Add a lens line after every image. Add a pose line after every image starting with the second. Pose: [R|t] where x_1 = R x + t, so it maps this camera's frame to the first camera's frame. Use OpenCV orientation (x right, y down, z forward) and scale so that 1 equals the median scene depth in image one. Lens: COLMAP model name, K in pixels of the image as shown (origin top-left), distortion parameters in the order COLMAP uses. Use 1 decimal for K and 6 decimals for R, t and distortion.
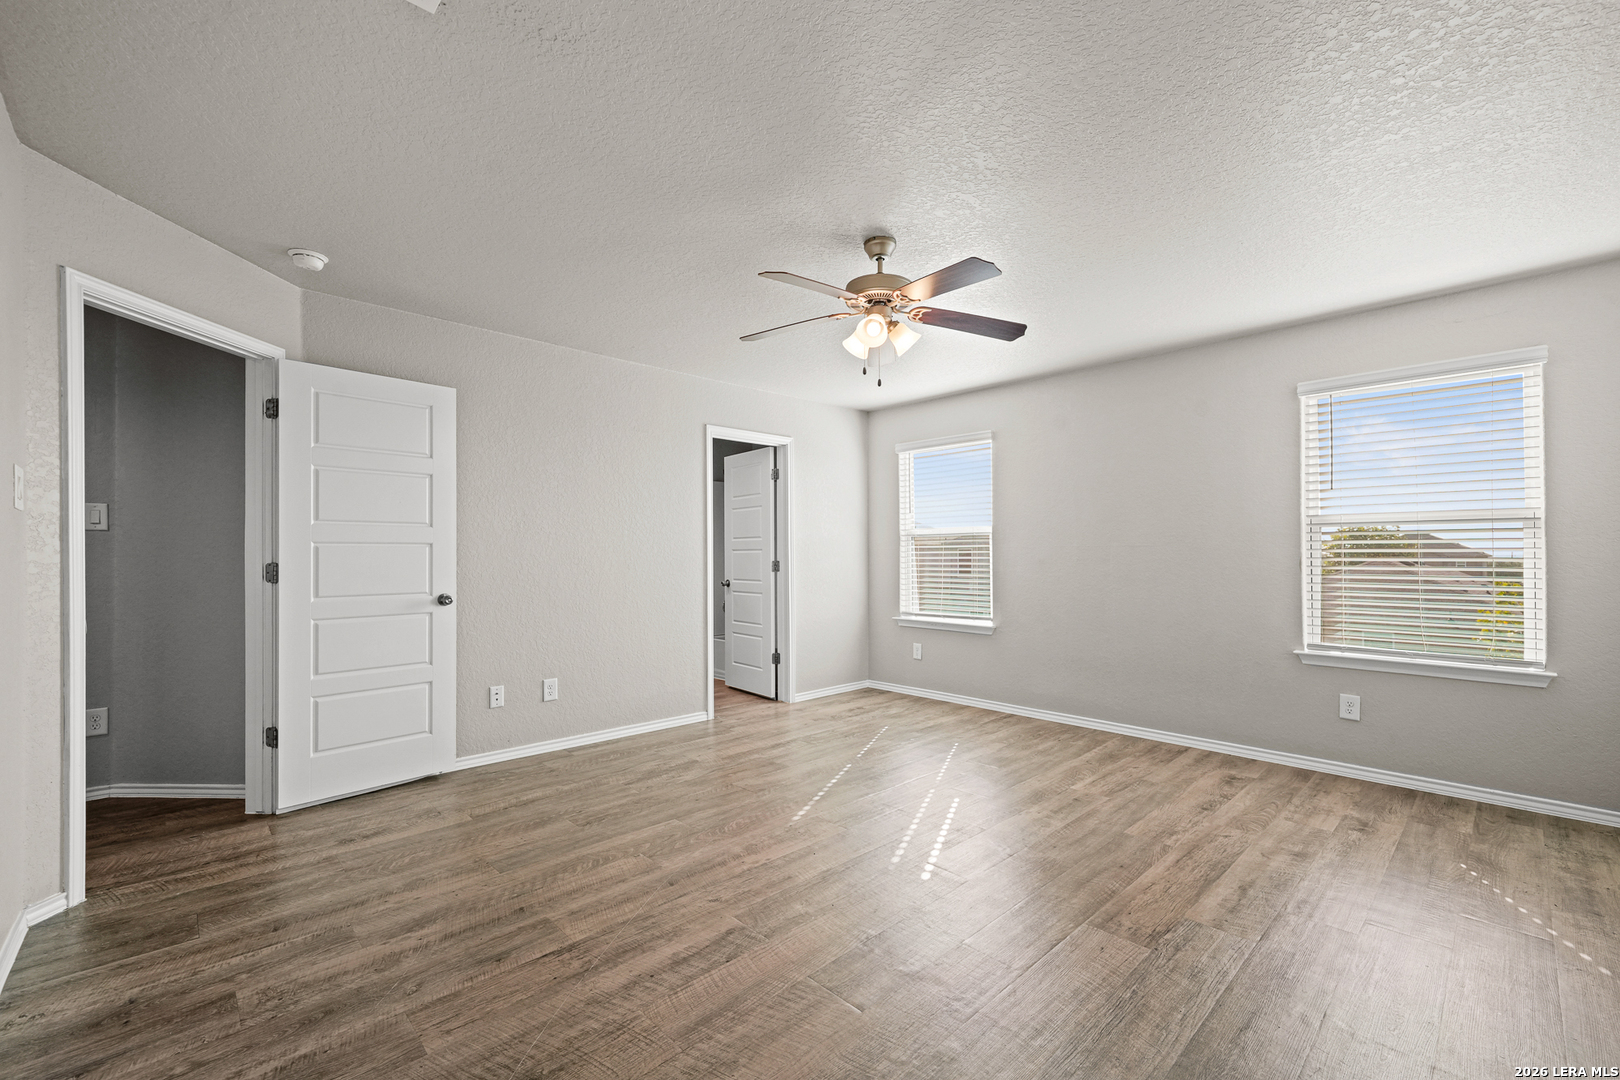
lens RADIAL K [[674.3, 0, 805.7], [0, 674.3, 549.2], [0, 0, 1]] dist [0.001512, 0.000664]
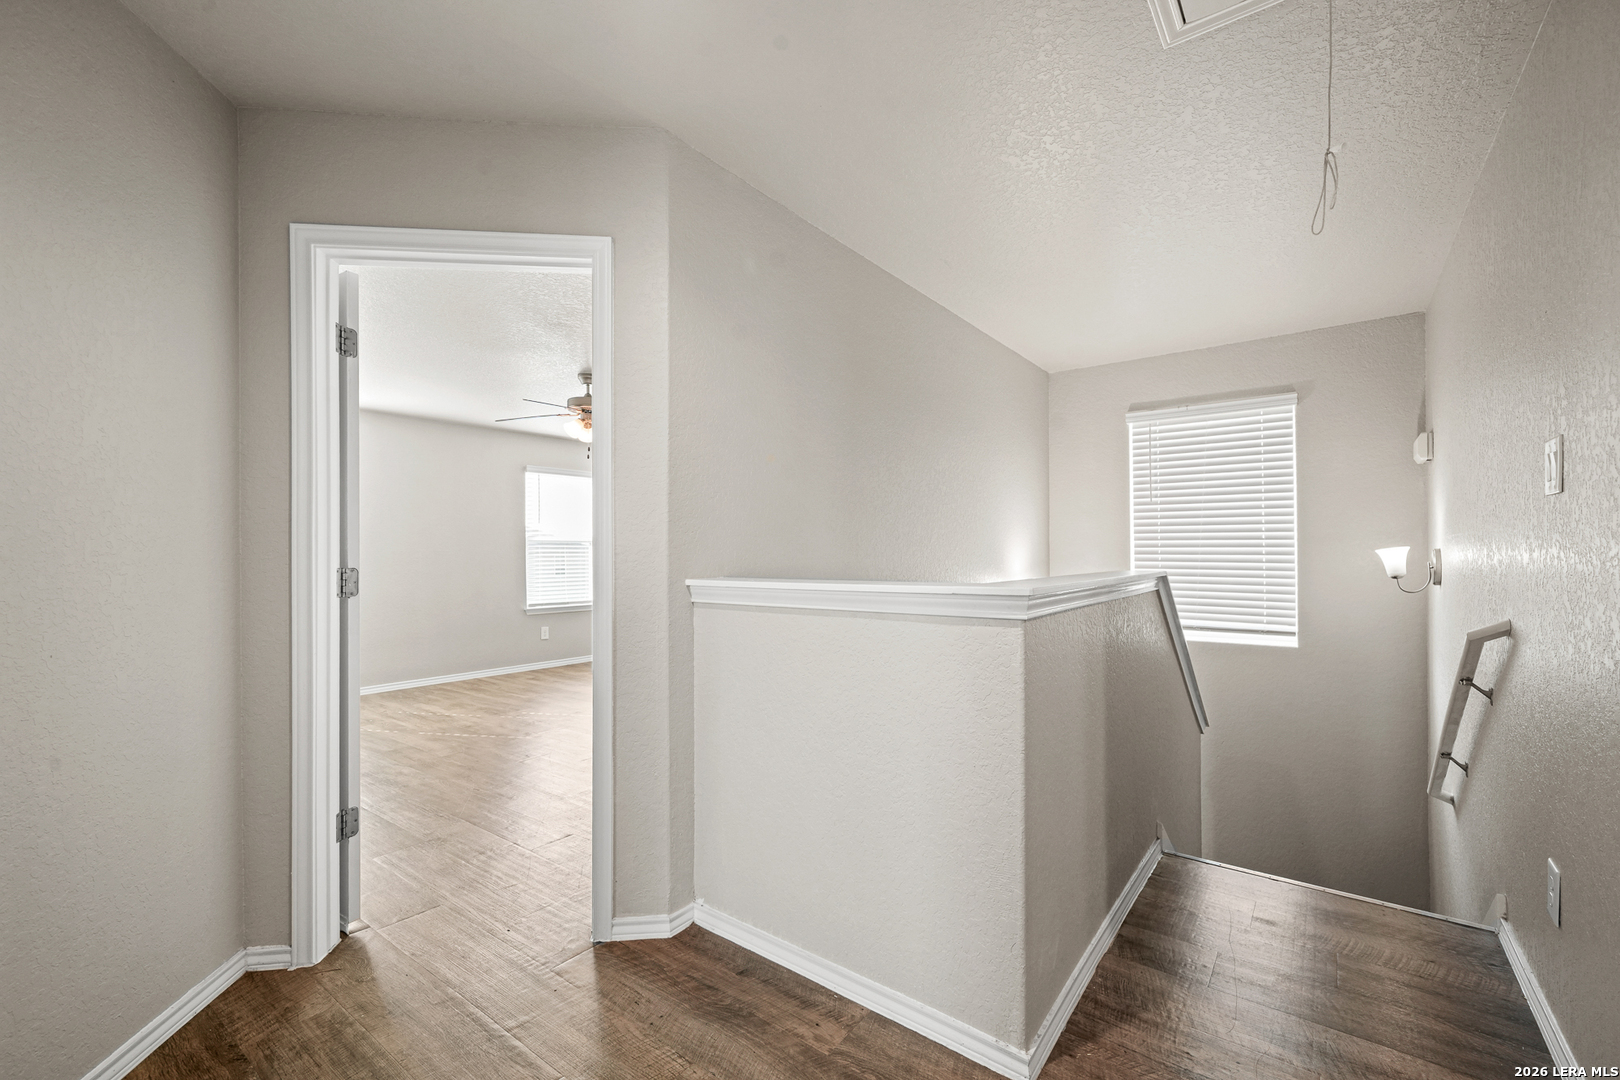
lens RADIAL K [[697.3, 0, 802.3], [0, 697.3, 545.8], [0, 0, 1]] dist [0.000192, 0.000035]
pose [[-0.158054, 0.019018, 0.987247, -1.197272], [0.007023, 0.999811, -0.018135, 0.020931], [-0.987405, 0.004067, -0.158158, 0.525491]]
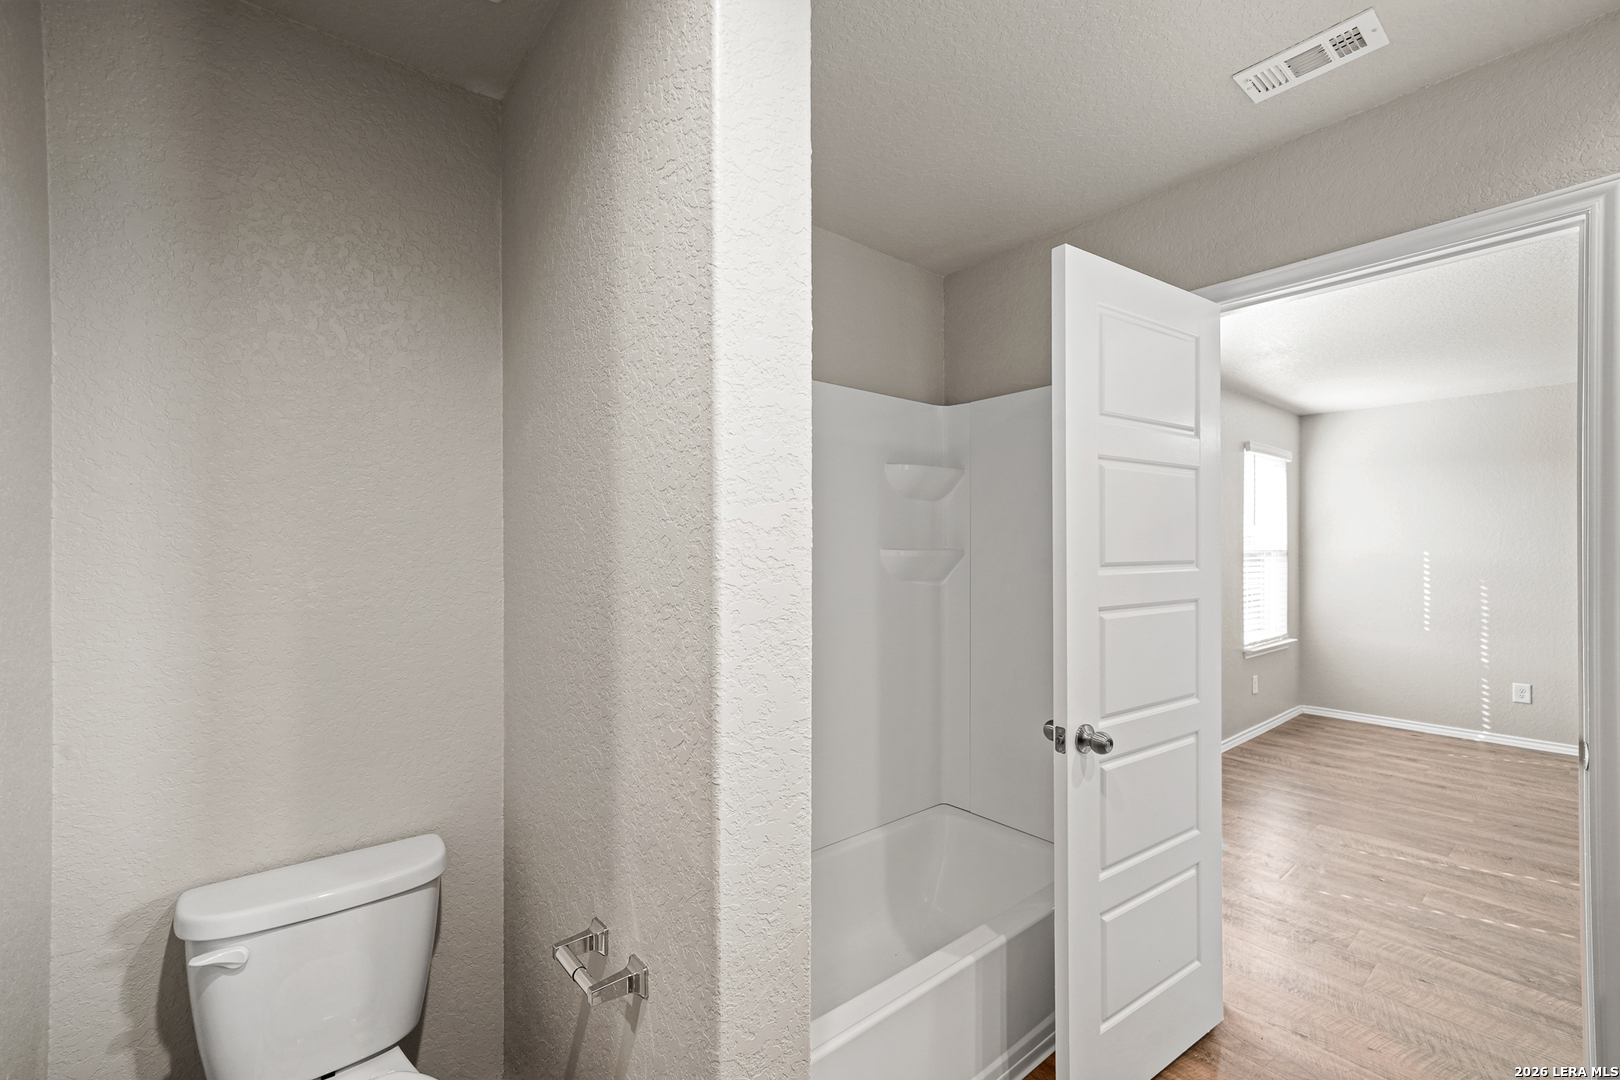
lens RADIAL K [[674.3, 0, 805.7], [0, 674.3, 549.2], [0, 0, 1]] dist [0.001512, 0.000664]
pose [[0.078156, 0.007553, 0.996913, -0.560439], [-0.005154, 0.999961, -0.007172, -0.020228], [-0.996928, -0.004577, 0.078192, 1.625290]]
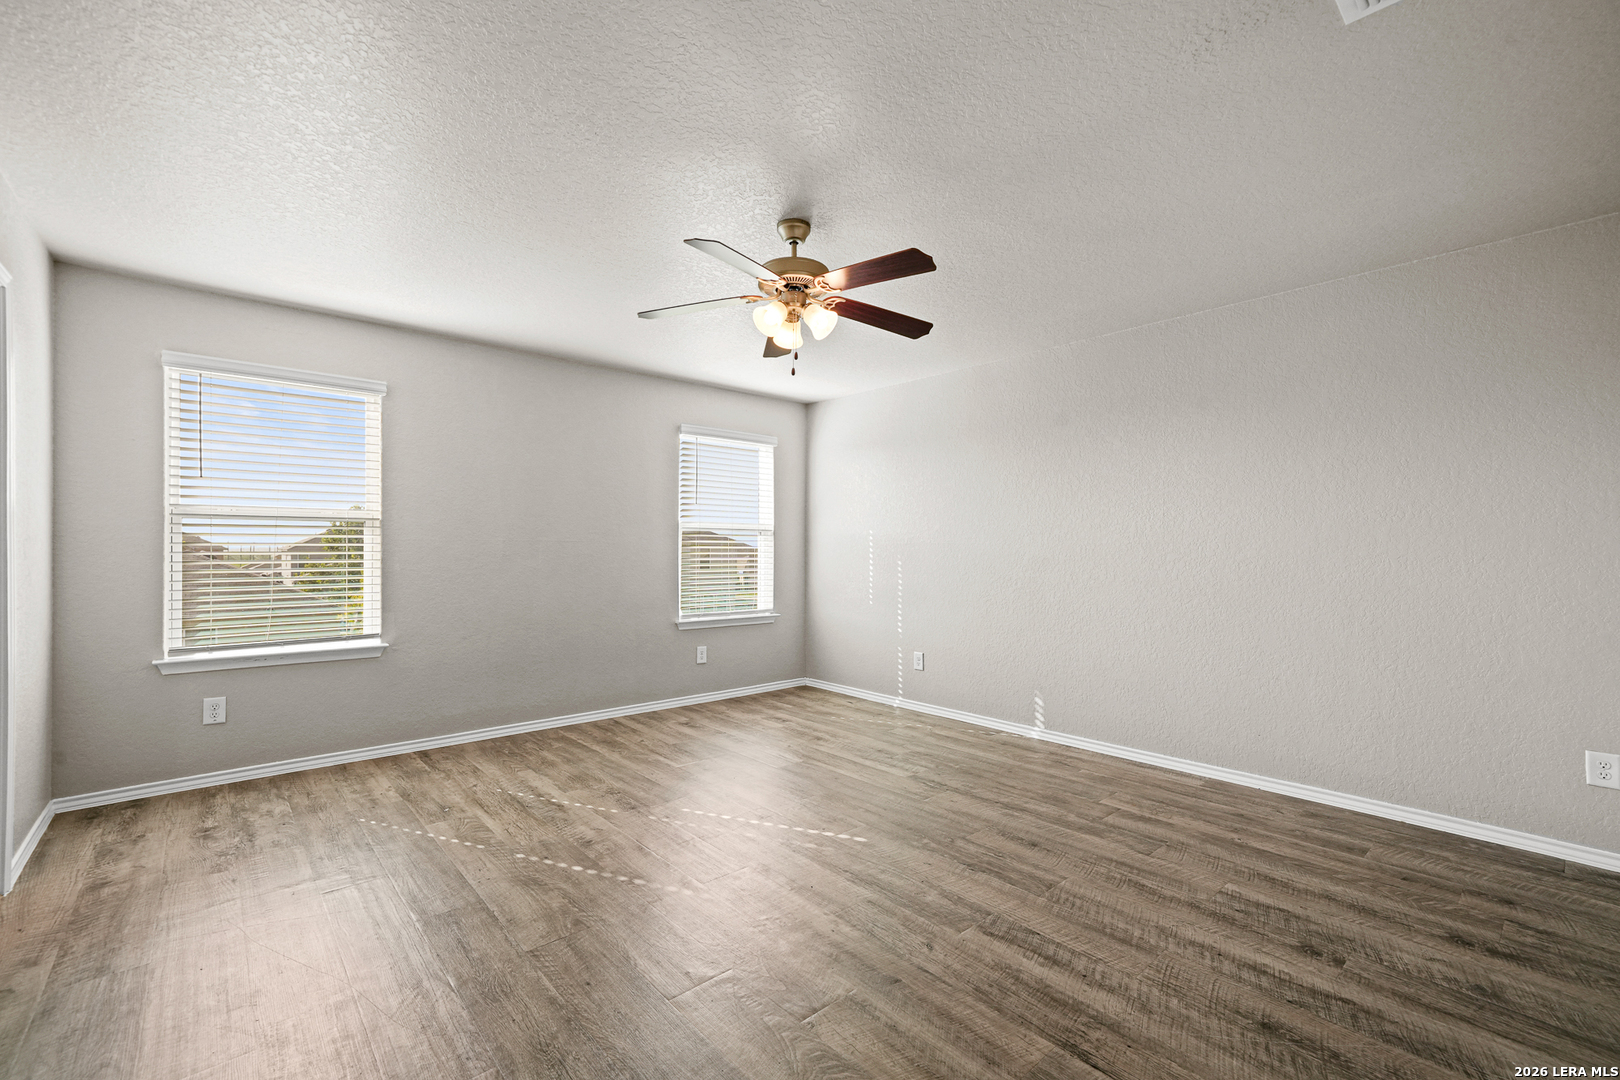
lens RADIAL K [[697.3, 0, 802.3], [0, 697.3, 545.8], [0, 0, 1]] dist [0.000192, 0.000035]
pose [[0.035741, 0.005688, 0.999345, -0.607437], [-0.009581, 0.999940, -0.005349, 0.008497], [-0.999315, -0.009384, 0.035793, 0.666202]]
